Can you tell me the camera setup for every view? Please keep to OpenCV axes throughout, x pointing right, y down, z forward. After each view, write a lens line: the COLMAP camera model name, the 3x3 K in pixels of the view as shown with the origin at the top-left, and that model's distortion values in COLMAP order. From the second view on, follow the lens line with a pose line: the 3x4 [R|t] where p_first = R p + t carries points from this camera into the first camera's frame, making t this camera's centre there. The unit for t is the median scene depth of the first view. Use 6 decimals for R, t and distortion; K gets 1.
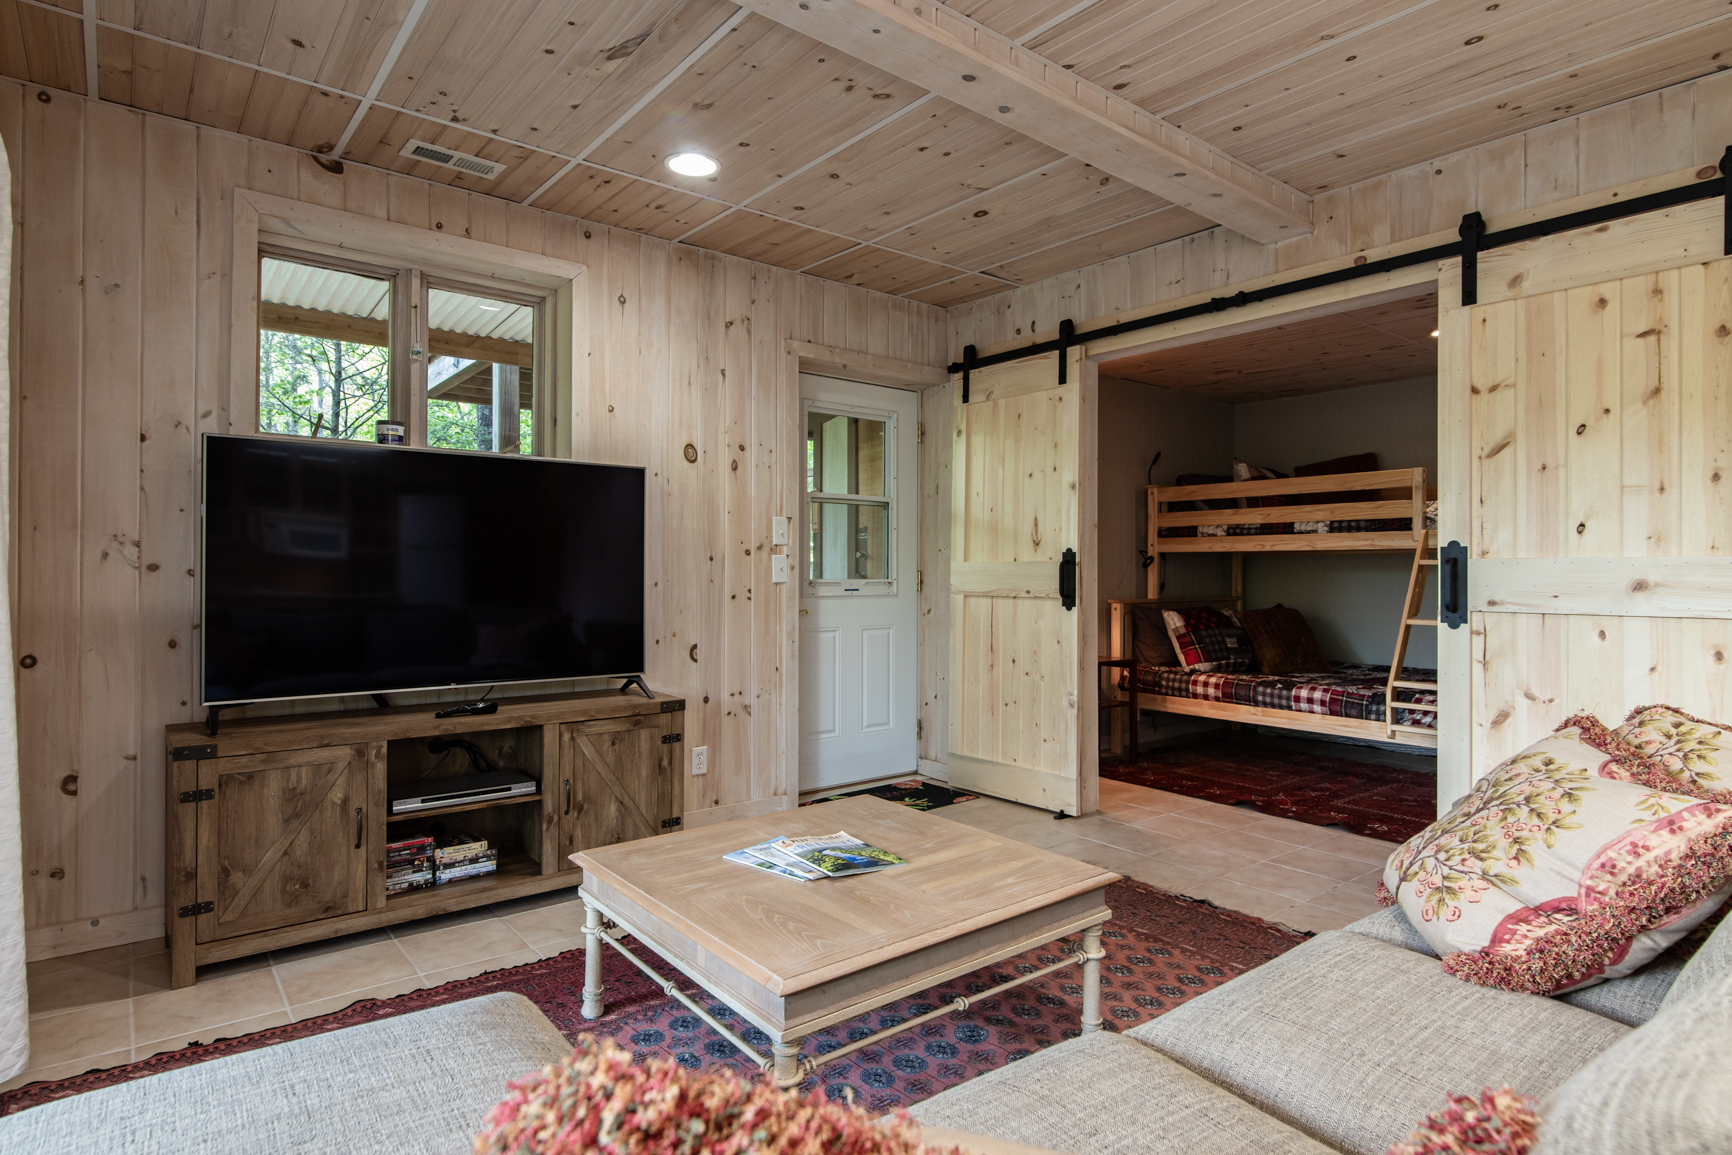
lens RADIAL K [[936.0, 0, 872.3], [0, 936.0, 565.5], [0, 0, 1]] dist [0.004673, -0.002812]
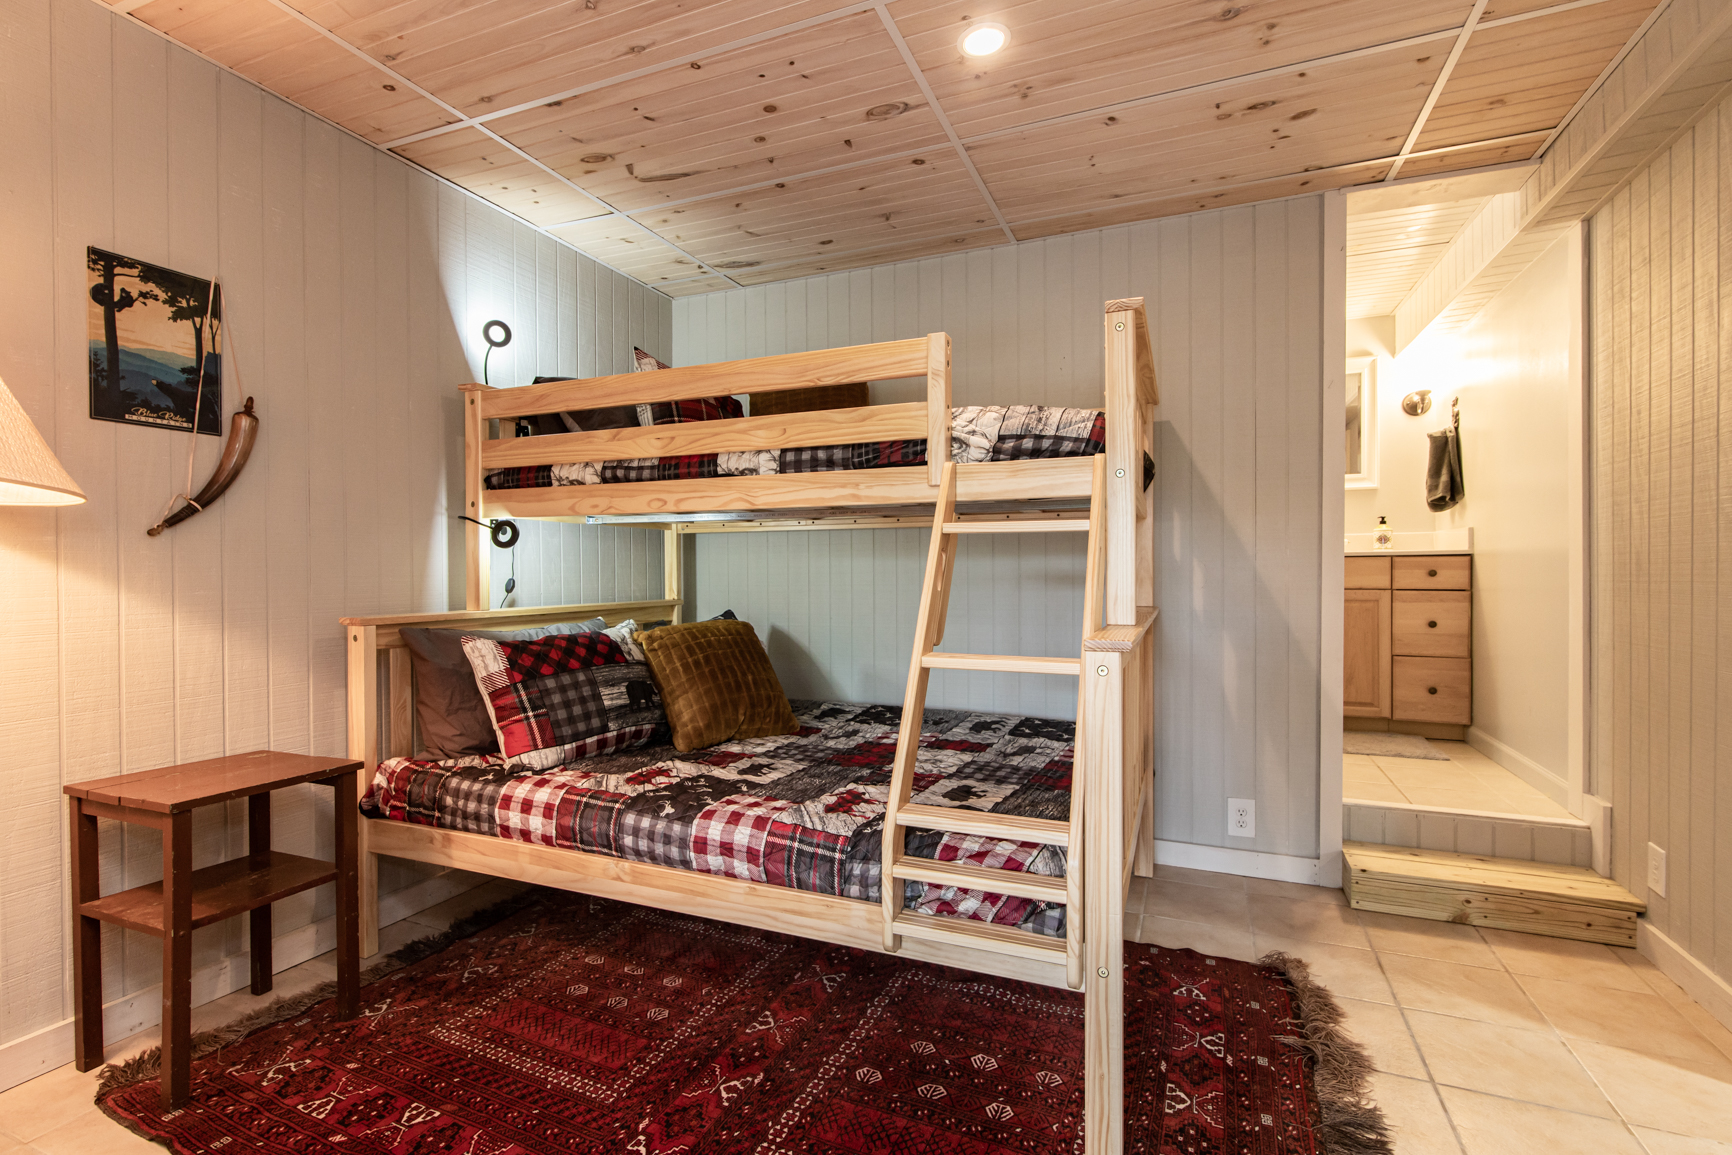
lens RADIAL K [[780.3, 0, 875.9], [0, 780.3, 577.6], [0, 0, 1]] dist [0.000012, -0.000461]
pose [[0.880292, -0.011784, 0.474286, 0.371893], [0.004297, 0.999849, 0.016866, 0.014477], [-0.474413, -0.012809, 0.880209, 0.677227]]
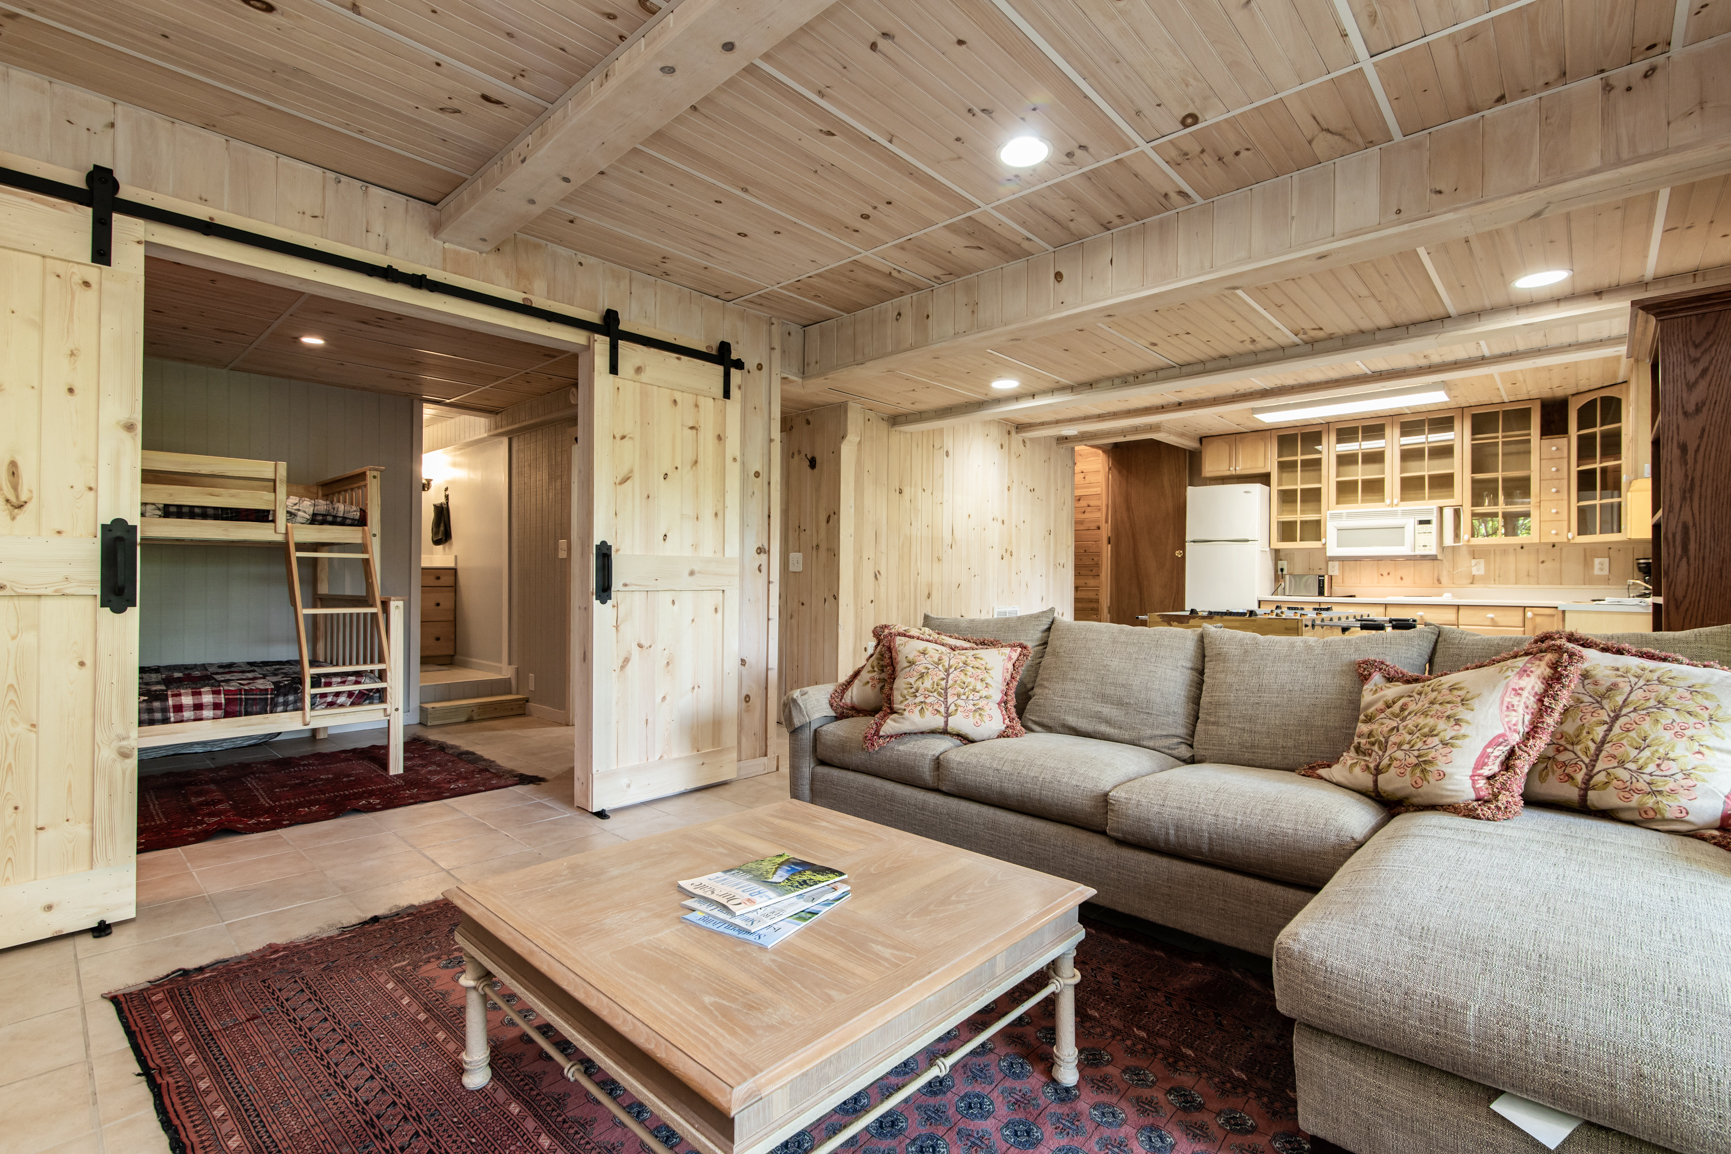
lens RADIAL K [[779.8, 0, 873.5], [0, 779.8, 575.0], [0, 0, 1]] dist [0.000012, -0.000461]
pose [[-0.148680, 0.001586, 0.988884, -0.369448], [-0.011821, 0.999924, -0.003381, 0.014996], [-0.988815, -0.012193, -0.148650, 0.495577]]
